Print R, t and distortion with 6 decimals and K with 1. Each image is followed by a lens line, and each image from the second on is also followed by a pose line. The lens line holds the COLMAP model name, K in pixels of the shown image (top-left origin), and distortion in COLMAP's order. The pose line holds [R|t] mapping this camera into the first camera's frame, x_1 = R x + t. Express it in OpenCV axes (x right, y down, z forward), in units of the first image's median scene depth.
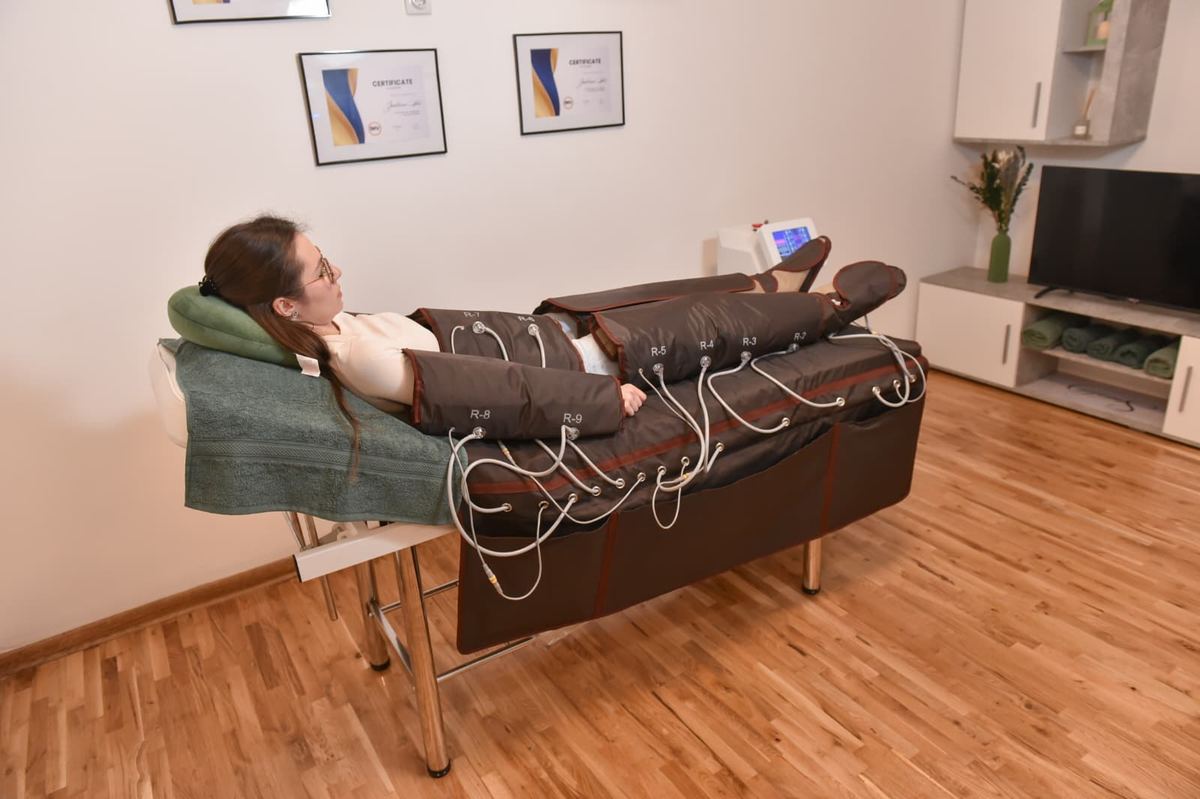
lens RADIAL K [[807.4, 0, 596.6], [0, 807.4, 395.4], [0, 0, 1]] dist [-0.009766, -0.003446]
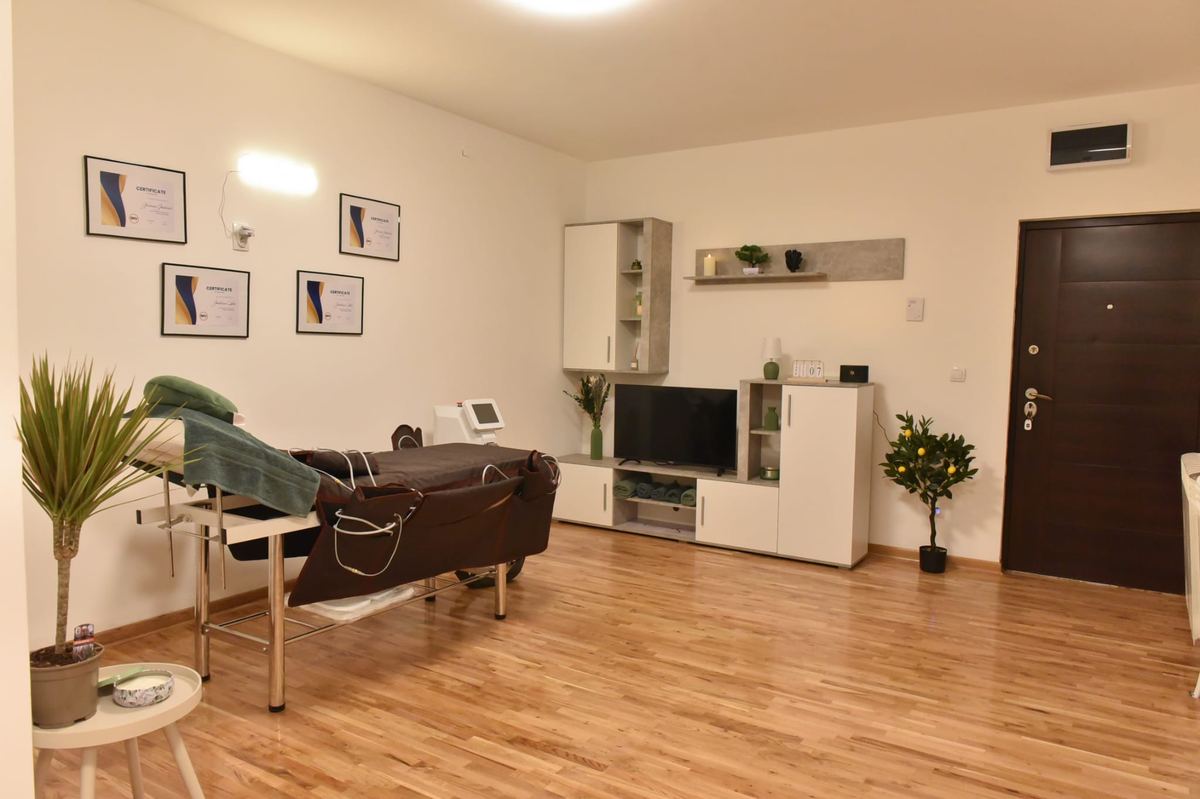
lens RADIAL K [[807.4, 0, 600.0], [0, 807.4, 398.7], [0, 0, 1]] dist [-0.009766, -0.003446]
pose [[0.900131, 0.051505, 0.432564, -0.187188], [0.087677, 0.951245, -0.295713, 0.233395], [-0.426705, 0.304107, 0.851729, -0.388651]]
